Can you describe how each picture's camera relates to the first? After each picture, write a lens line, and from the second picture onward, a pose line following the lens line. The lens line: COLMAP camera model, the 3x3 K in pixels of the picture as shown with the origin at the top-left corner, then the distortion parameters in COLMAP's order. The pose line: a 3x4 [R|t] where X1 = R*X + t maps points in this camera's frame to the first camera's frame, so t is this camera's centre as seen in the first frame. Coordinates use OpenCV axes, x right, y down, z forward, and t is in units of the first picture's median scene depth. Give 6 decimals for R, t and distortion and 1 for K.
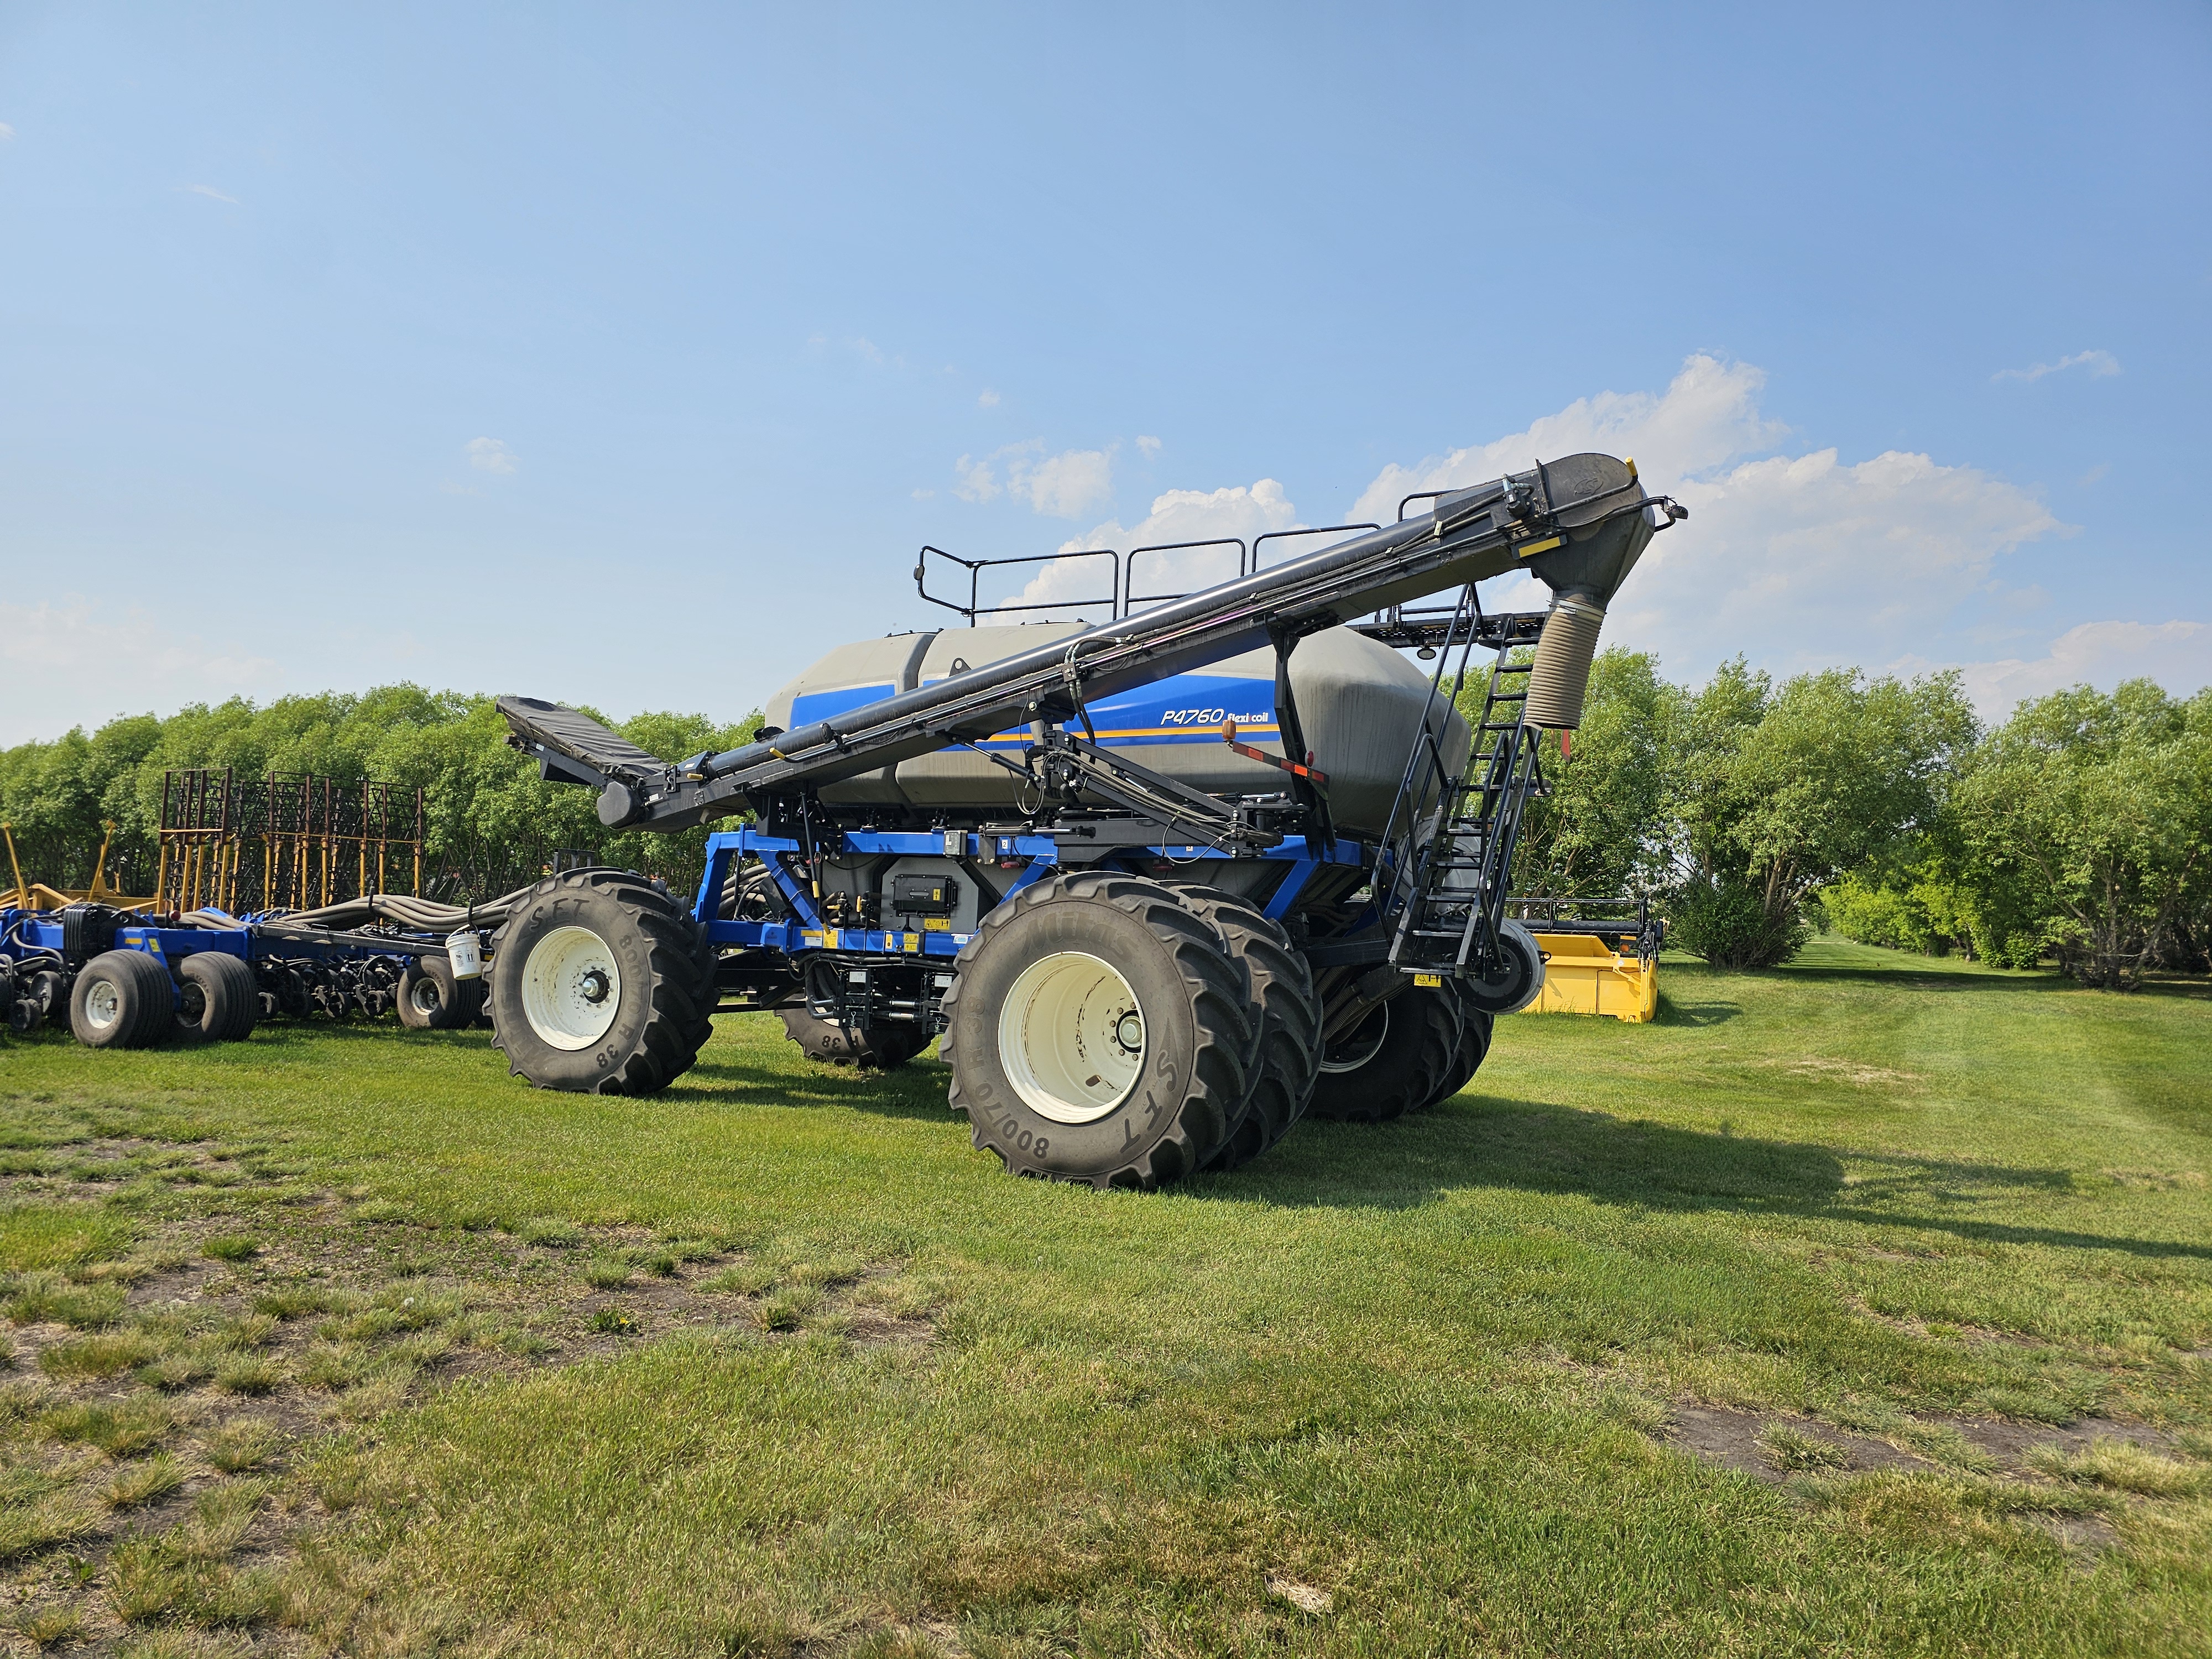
lens RADIAL K [[1450.3, 0, 1140.3], [0, 1450.3, 841.3], [0, 0, 1]] dist [0.031753, -0.046418]
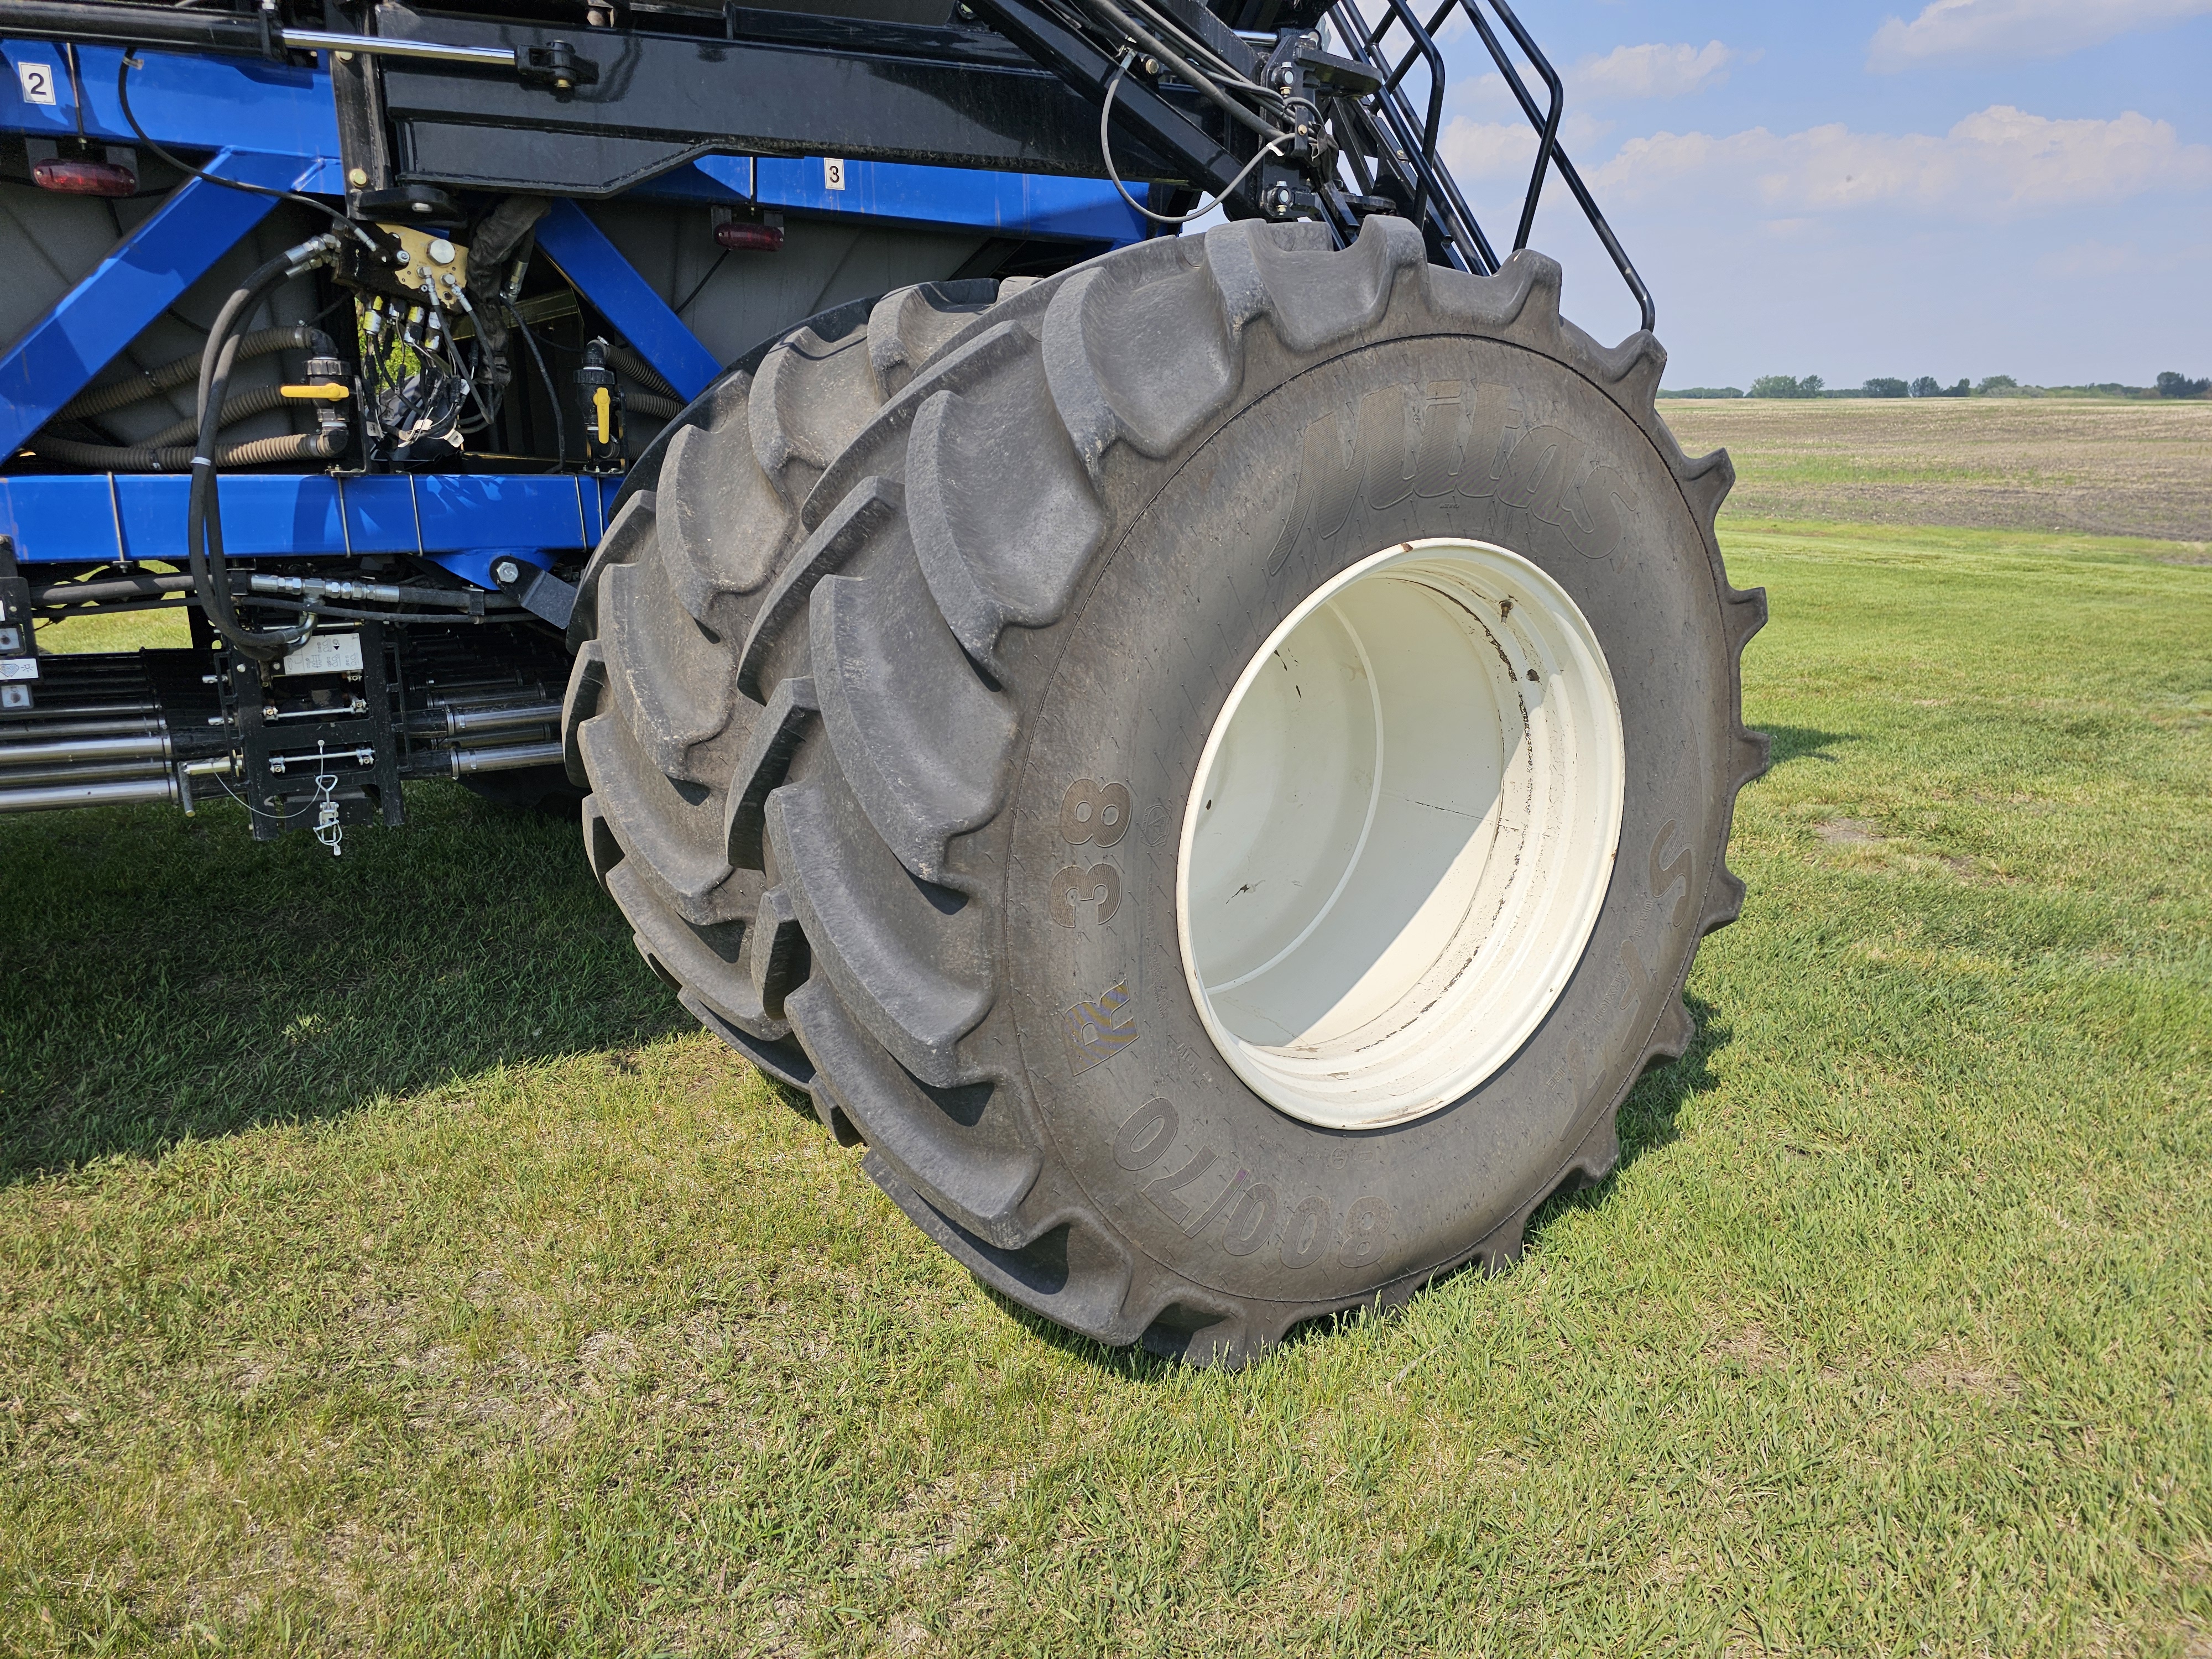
lens RADIAL K [[1435.3, 0, 1106.0], [0, 1435.3, 829.5], [0, 0, 1]] dist [0.016128, -0.001677]
pose [[0.487364, -0.262779, 0.832720, -0.249713], [-0.041400, 0.945617, 0.322636, 0.035563], [-0.872217, -0.191716, 0.449981, 0.746062]]
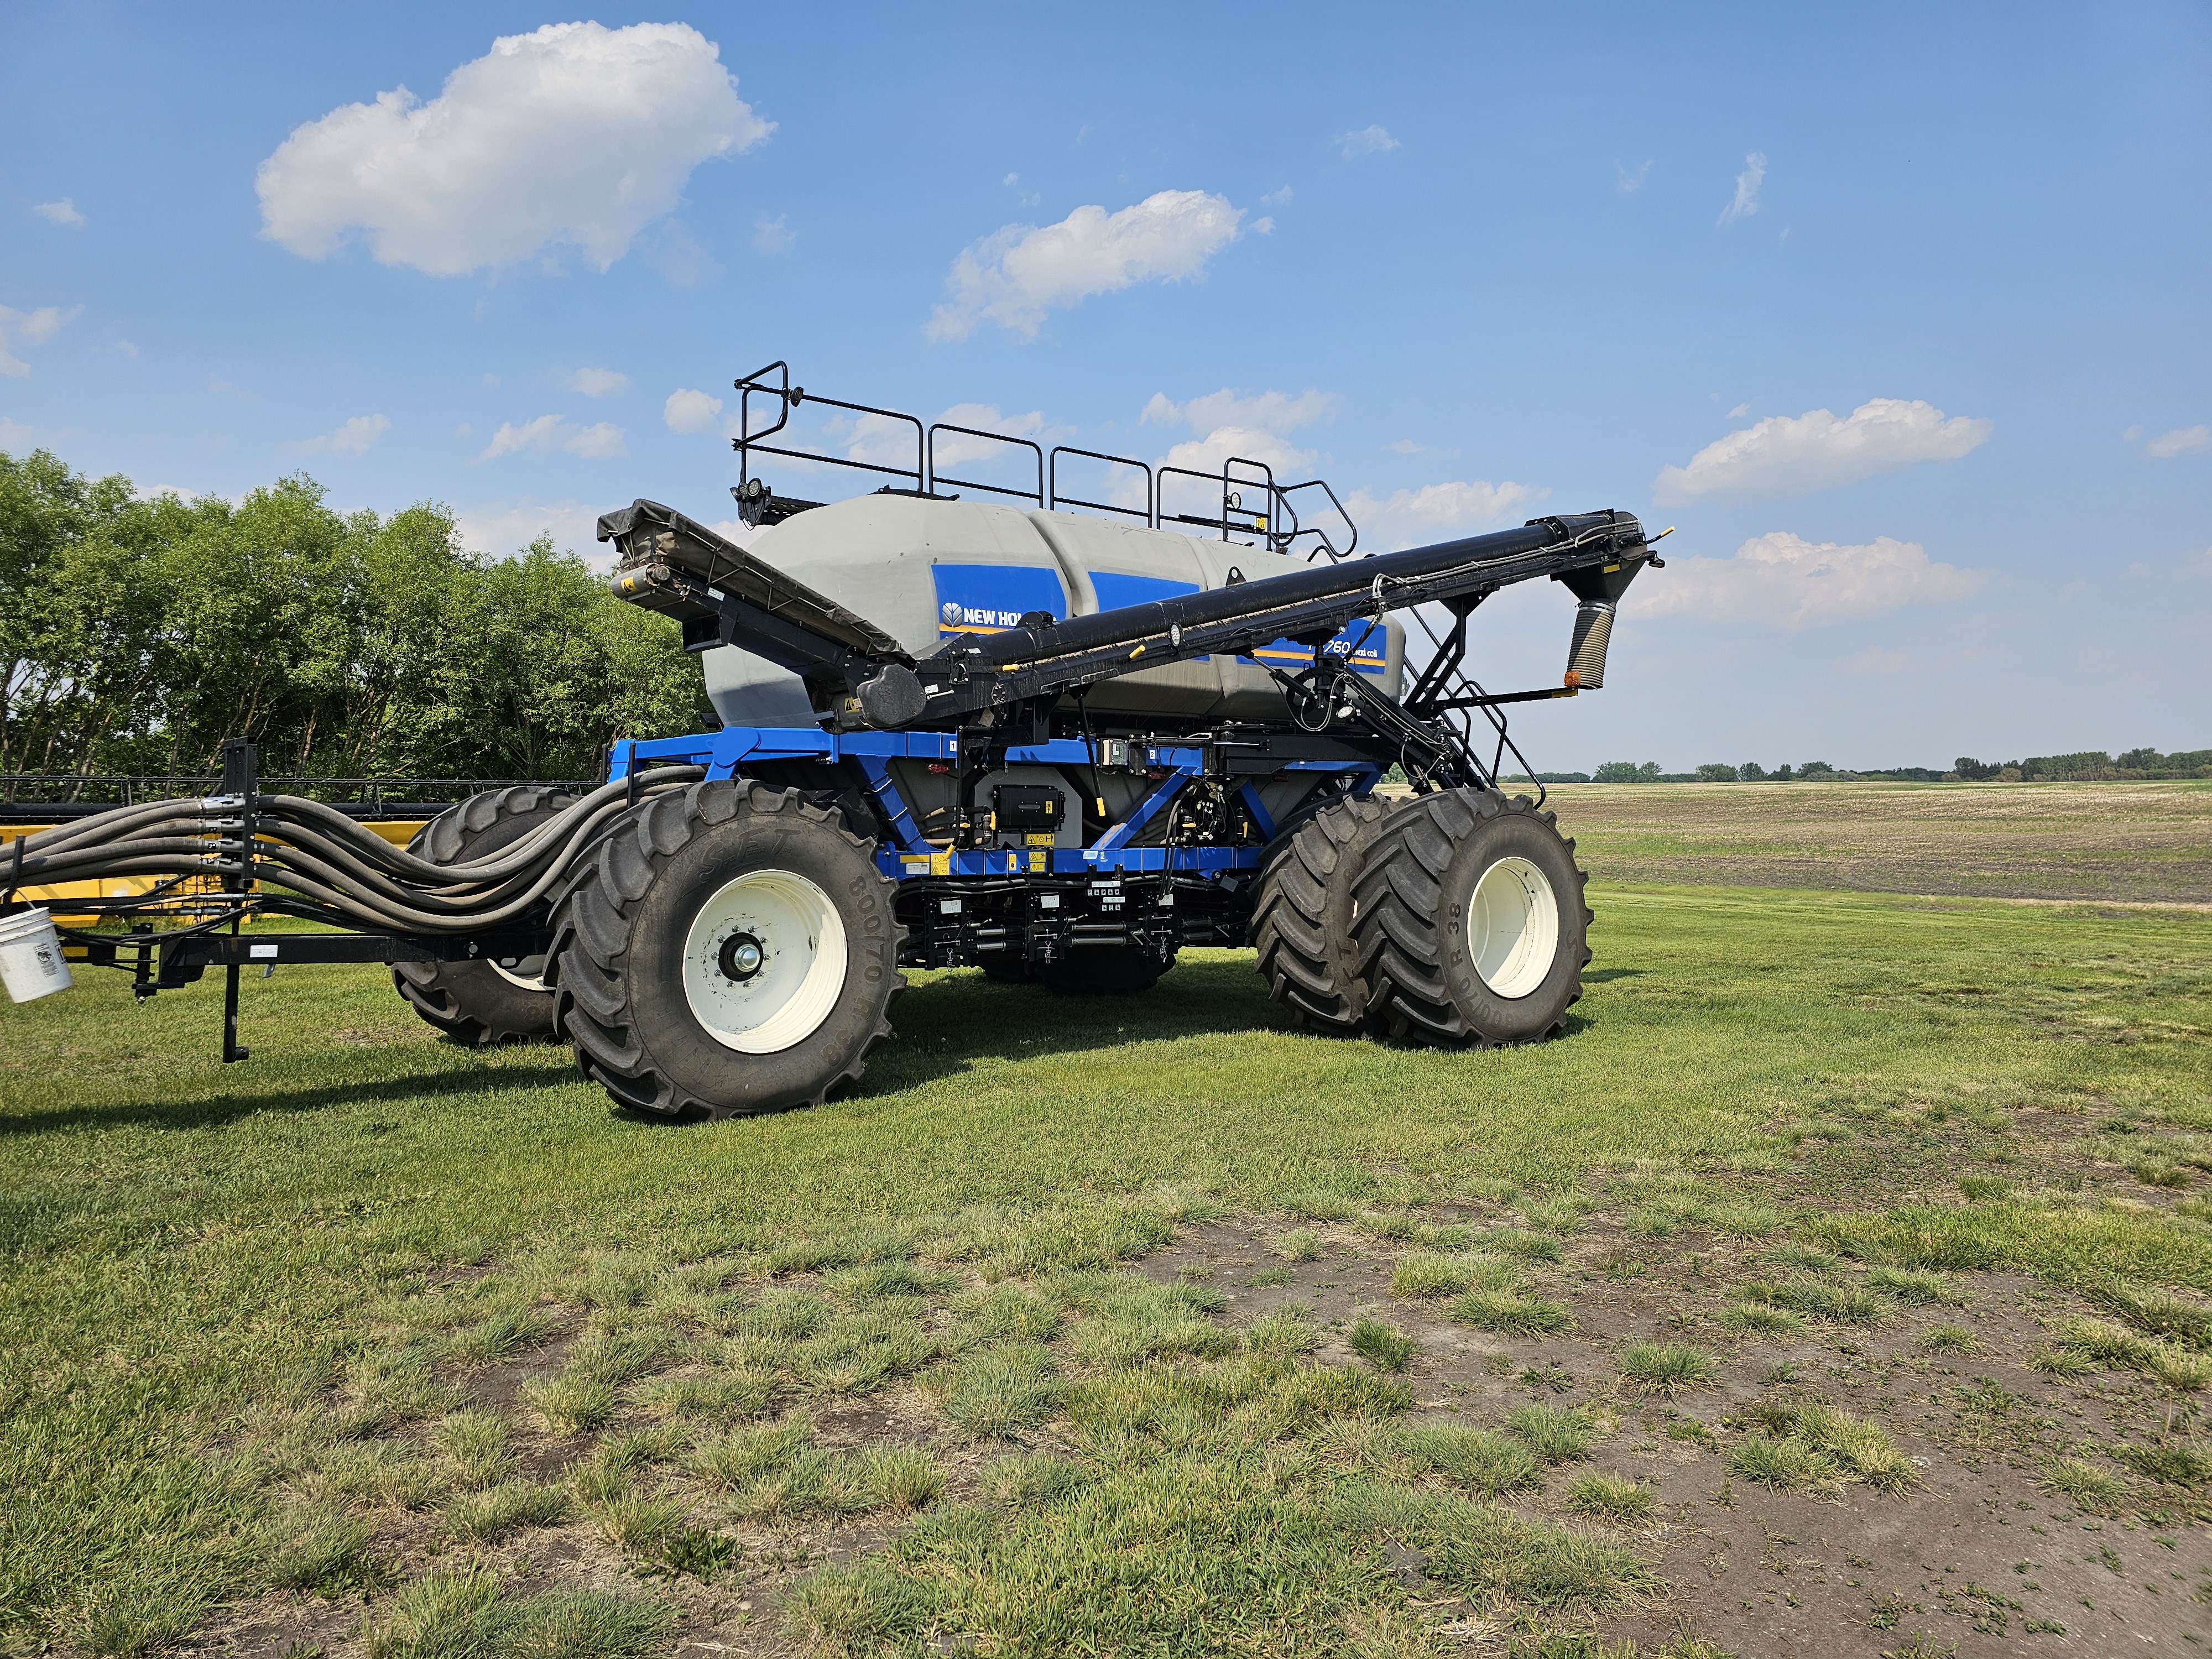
lens RADIAL K [[1428.6, 0, 1078.3], [0, 1428.6, 825.8], [0, 0, 1]] dist [0.027348, -0.037062]
pose [[0.436318, -0.041604, 0.898830, -1.025547], [-0.035883, 0.997331, 0.063582, -0.009917], [-0.899077, -0.059994, 0.433660, 0.654363]]
